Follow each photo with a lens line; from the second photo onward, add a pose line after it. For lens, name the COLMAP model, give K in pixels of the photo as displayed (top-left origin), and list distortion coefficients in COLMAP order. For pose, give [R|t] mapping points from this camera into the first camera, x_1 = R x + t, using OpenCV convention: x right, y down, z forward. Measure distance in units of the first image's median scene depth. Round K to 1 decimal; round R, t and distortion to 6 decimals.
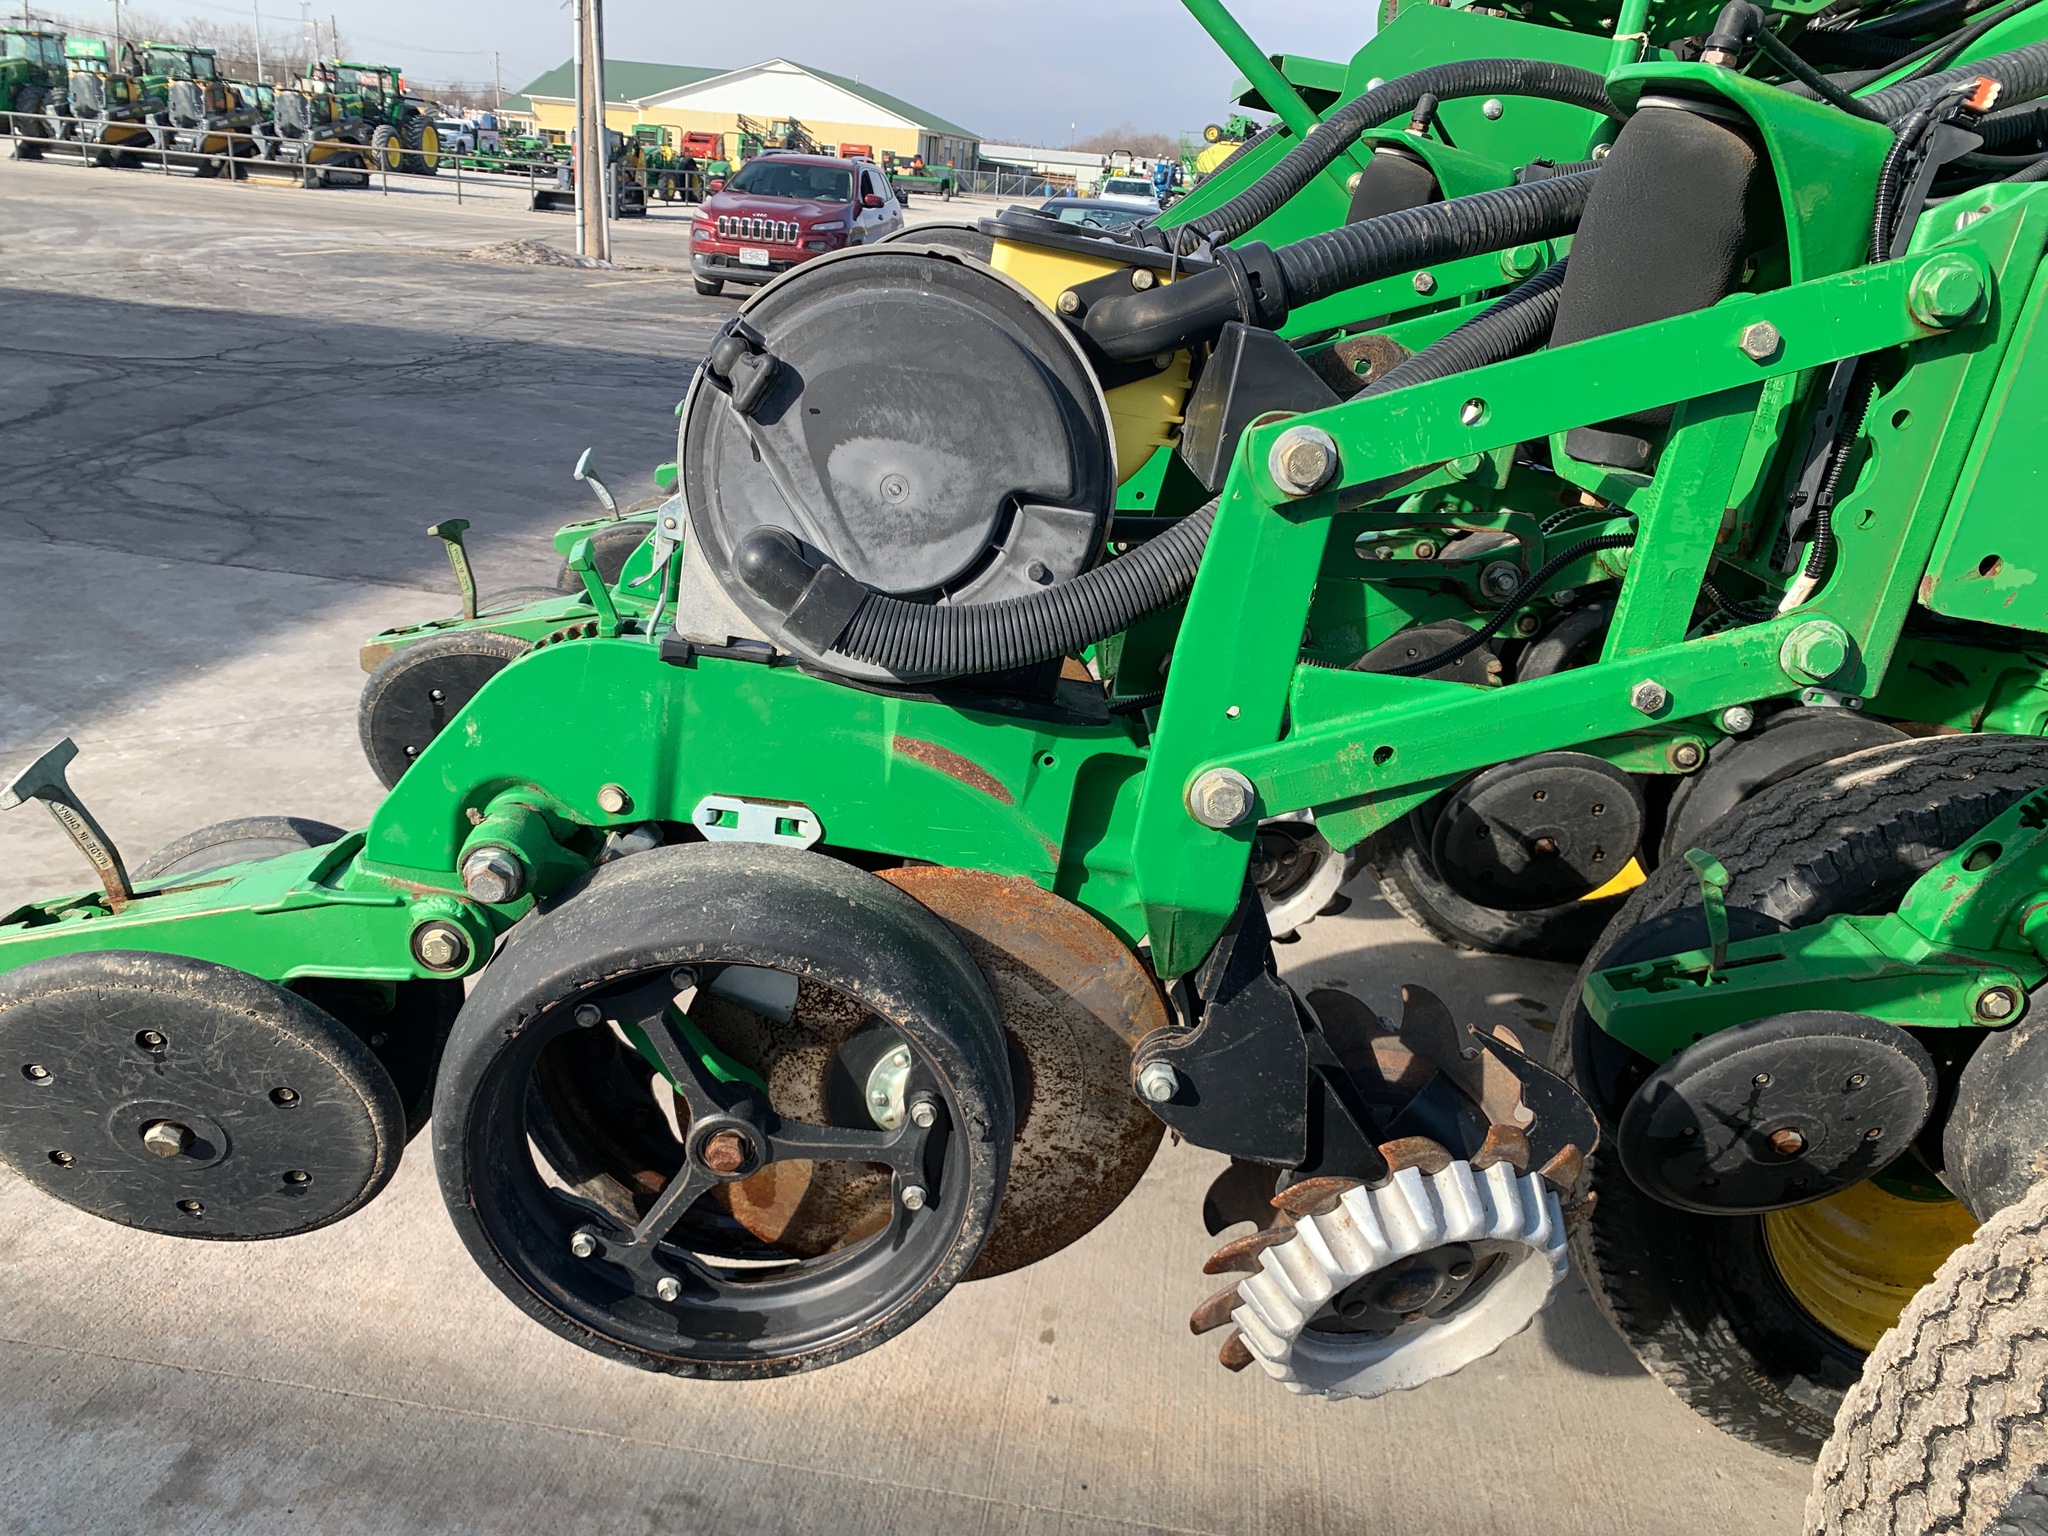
lens RADIAL K [[1591.4, 0, 982.6], [0, 1591.4, 799.9], [0, 0, 1]] dist [0.018574, -0.005455]
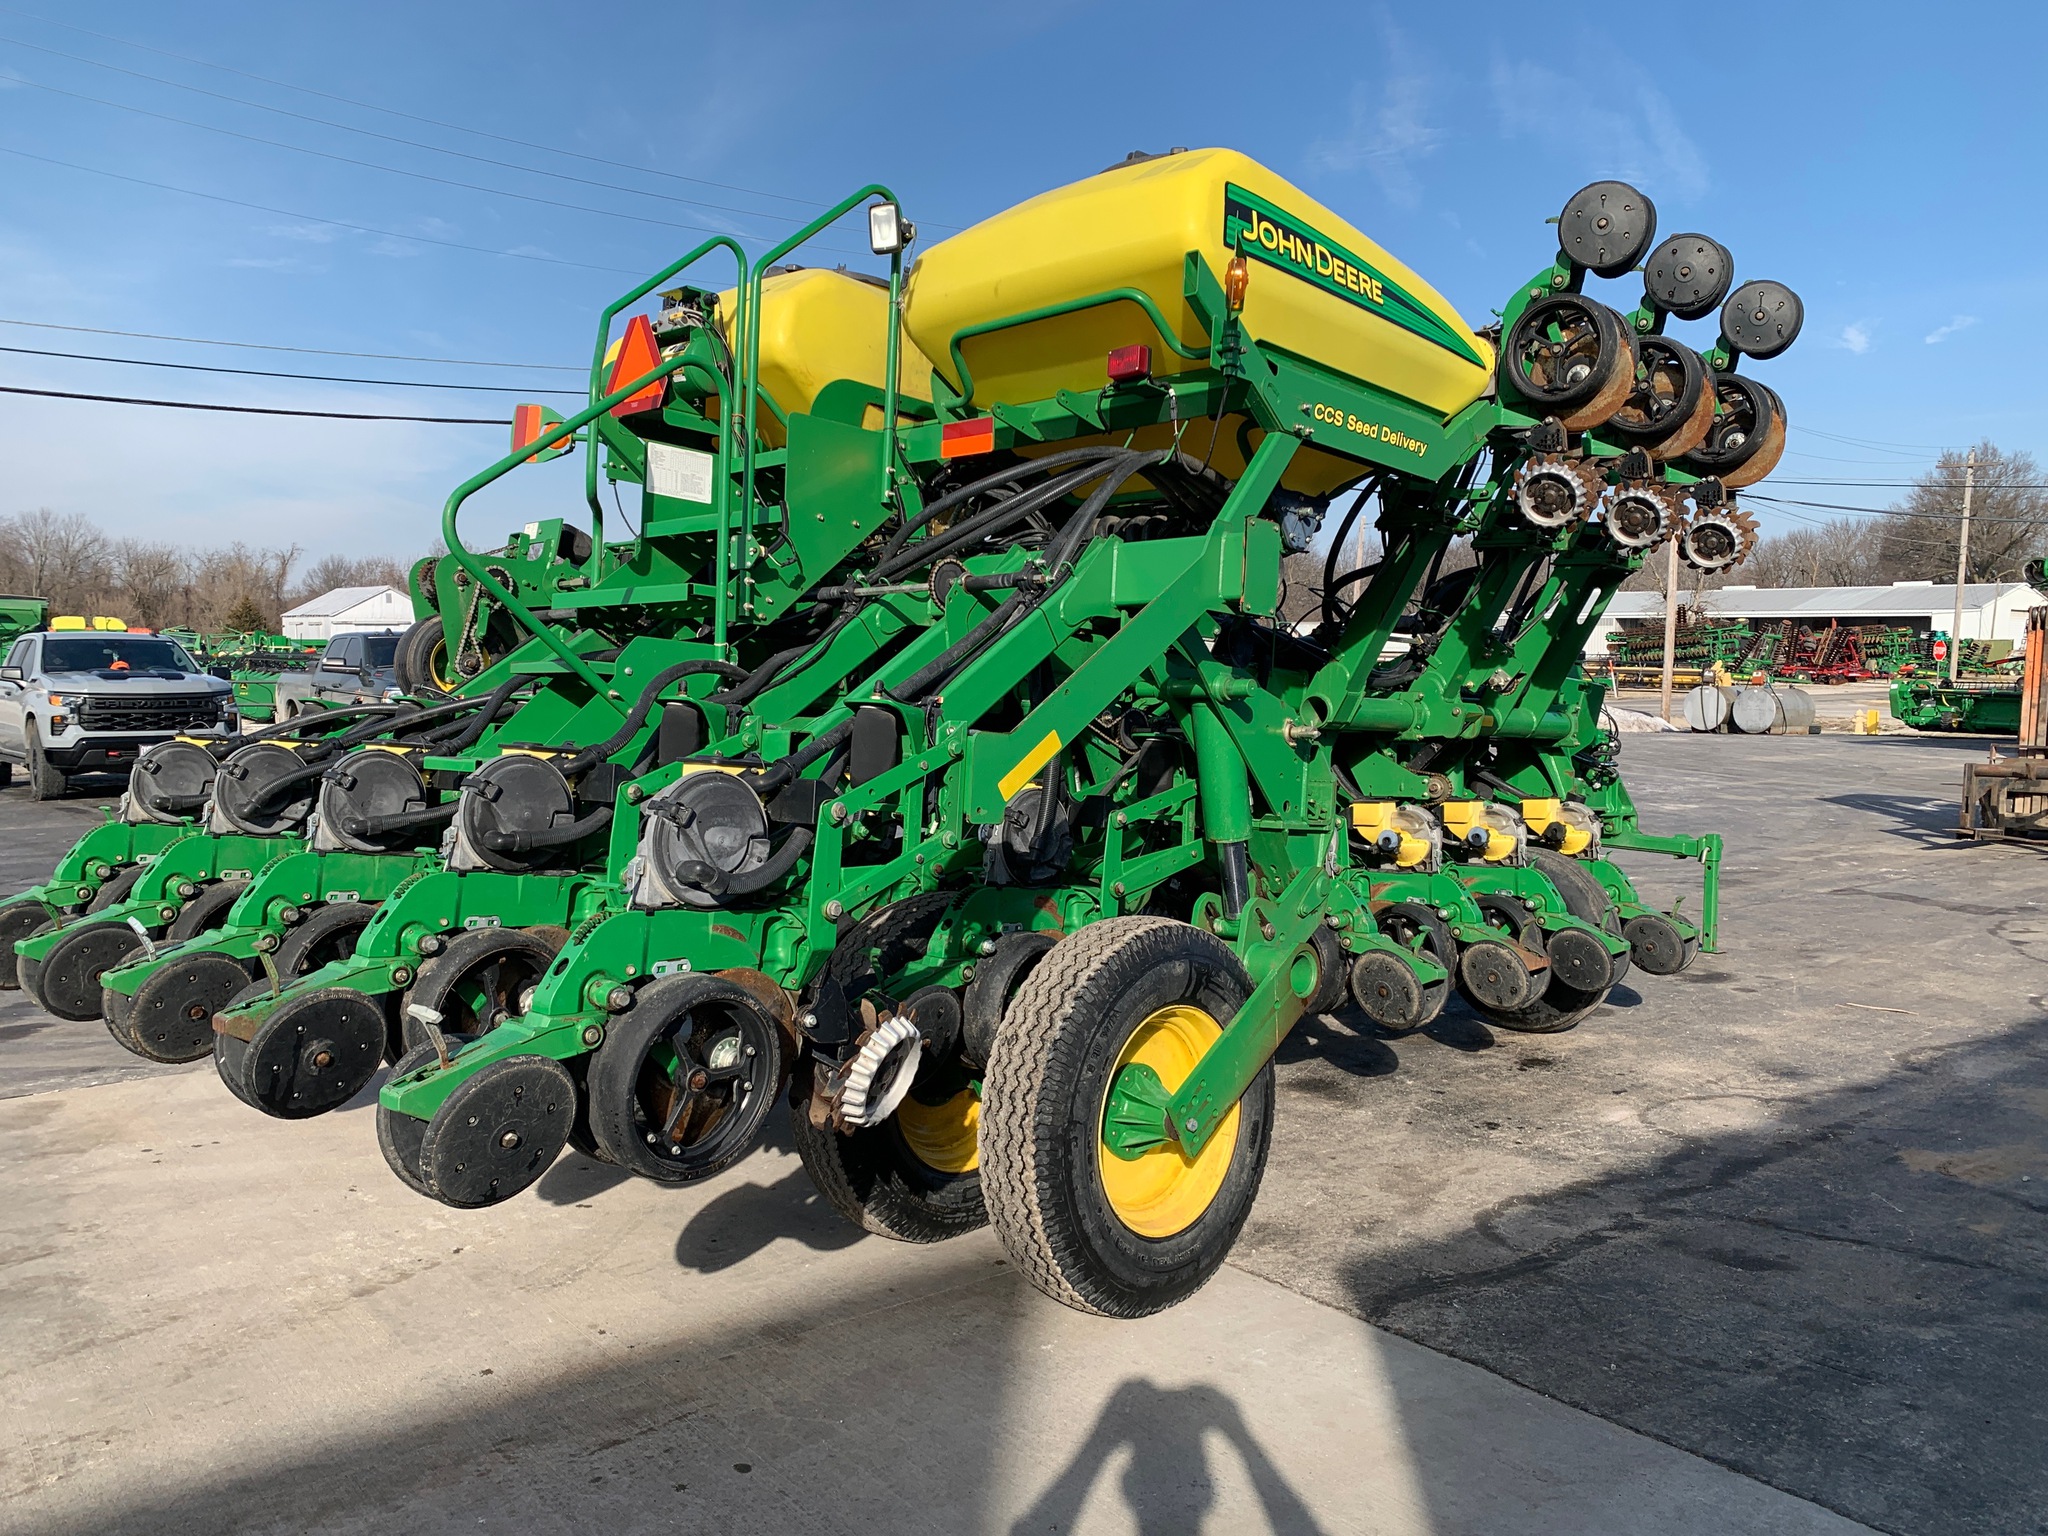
lens RADIAL K [[1583.5, 0, 1016.0], [0, 1583.5, 757.1], [0, 0, 1]] dist [0.013155, -0.006729]
pose [[0.686950, -0.129434, 0.715085, -0.052184], [0.312791, 0.940858, -0.130184, 0.006803], [-0.655943, 0.313102, 0.686809, -0.045074]]
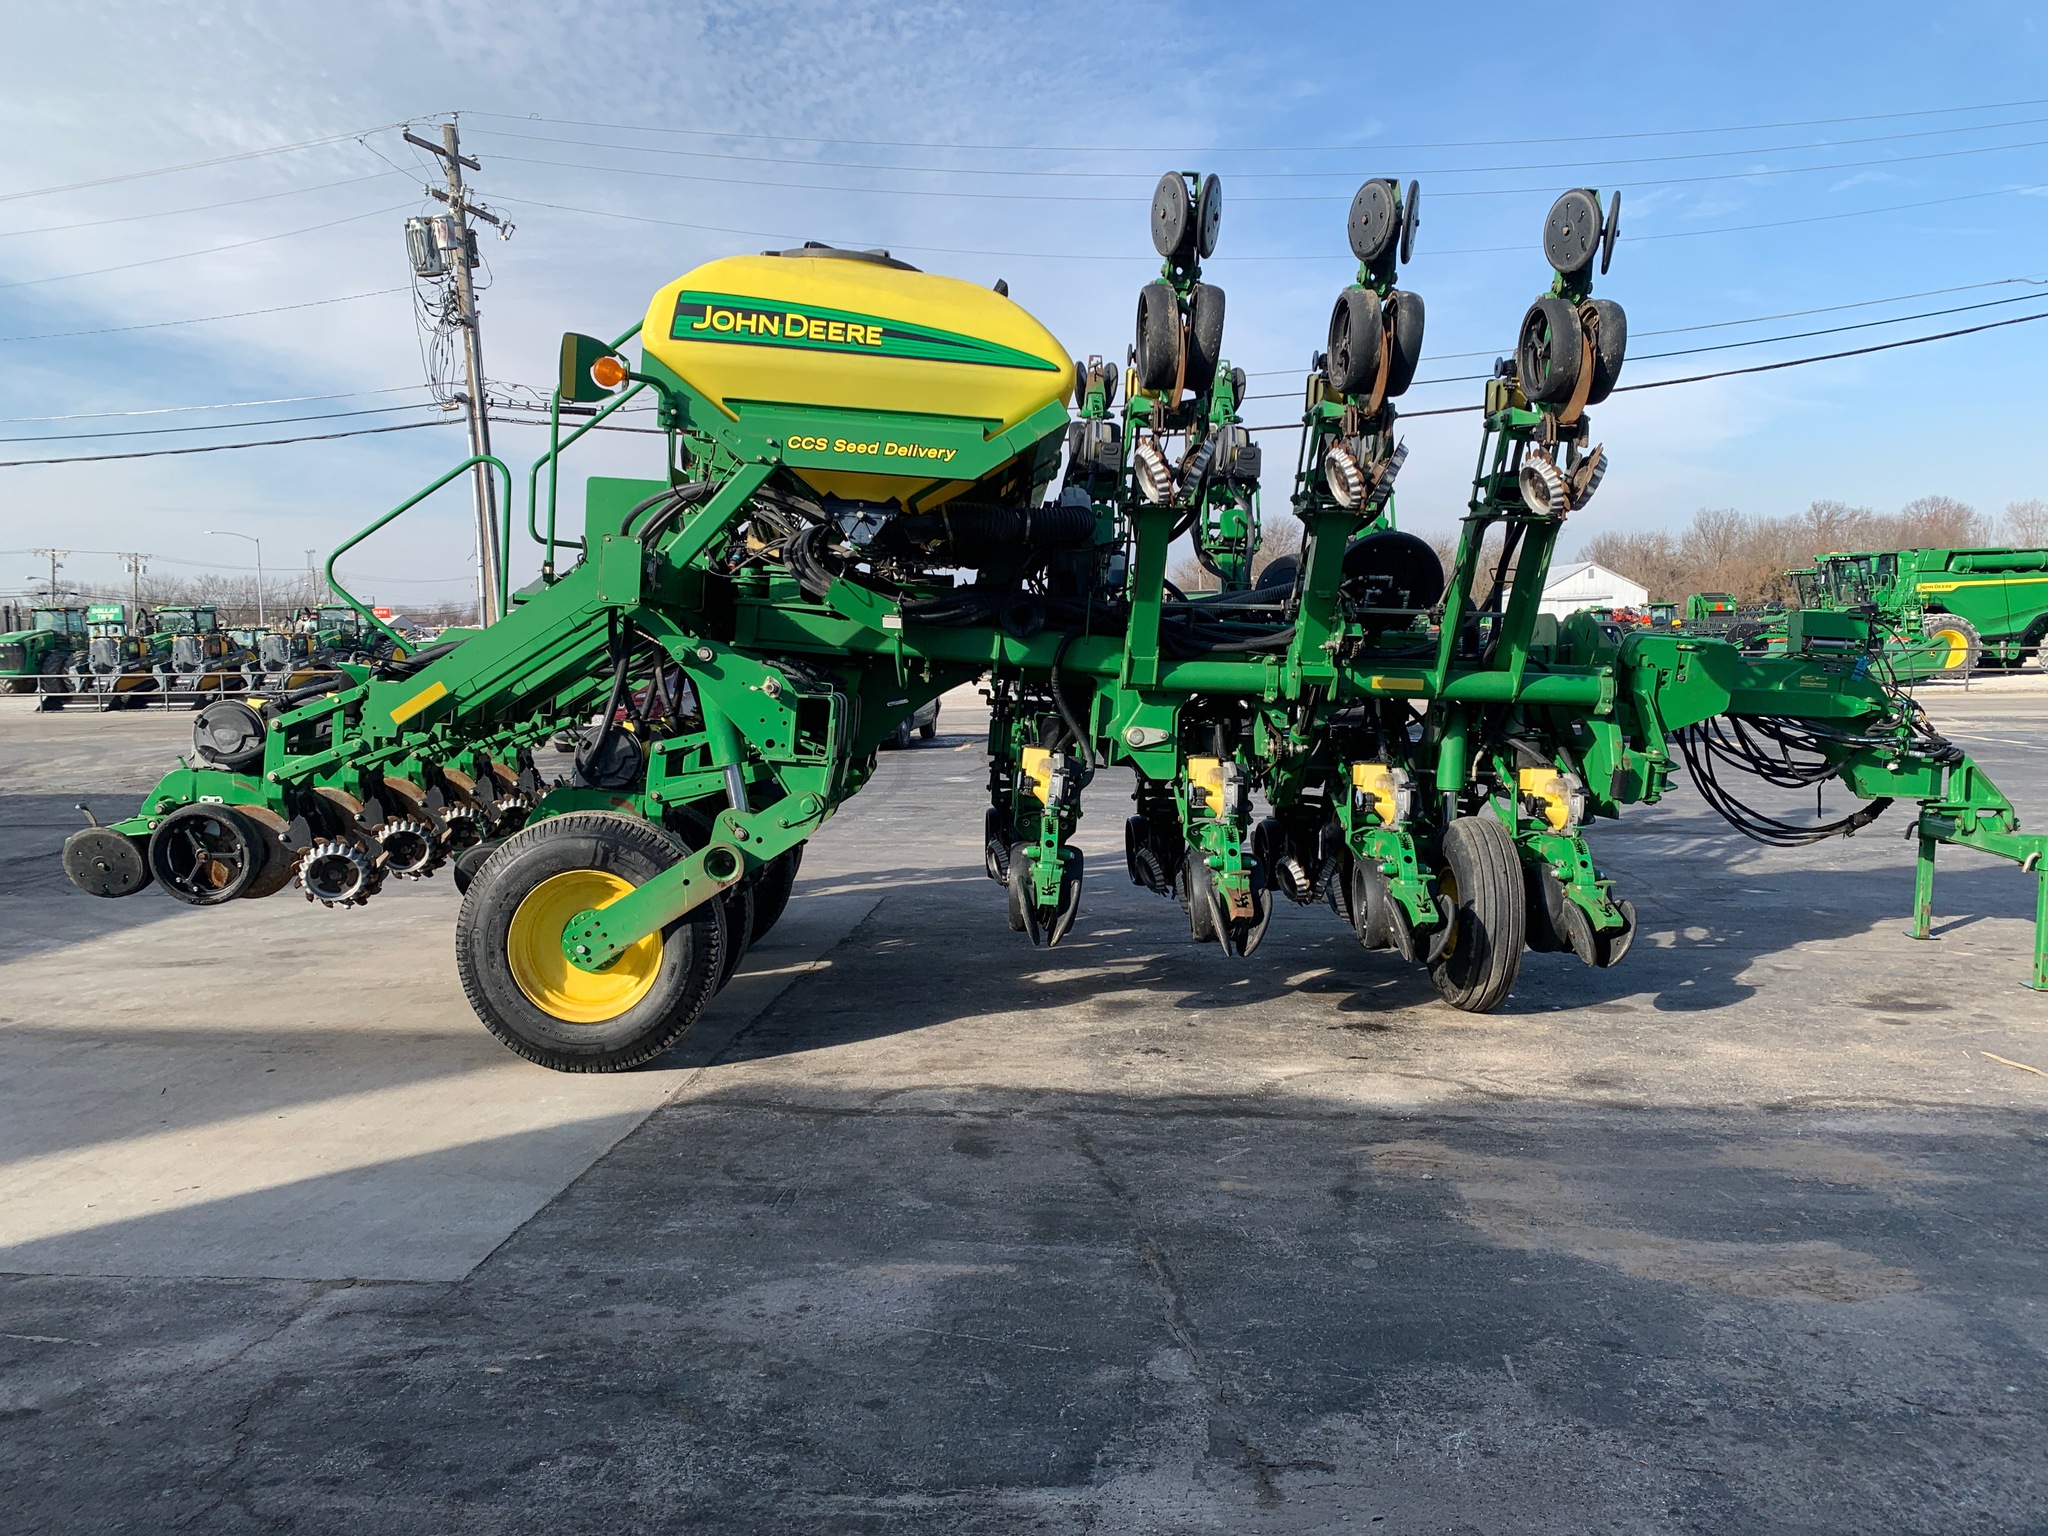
lens RADIAL K [[1605.2, 0, 1015.4], [0, 1605.2, 764.6], [0, 0, 1]] dist [0.010496, -0.007686]
pose [[0.994069, -0.104258, 0.030922, 0.076327], [0.108747, 0.953015, -0.282729, 0.054914], [0.000008, 0.284415, 0.958701, -0.135728]]
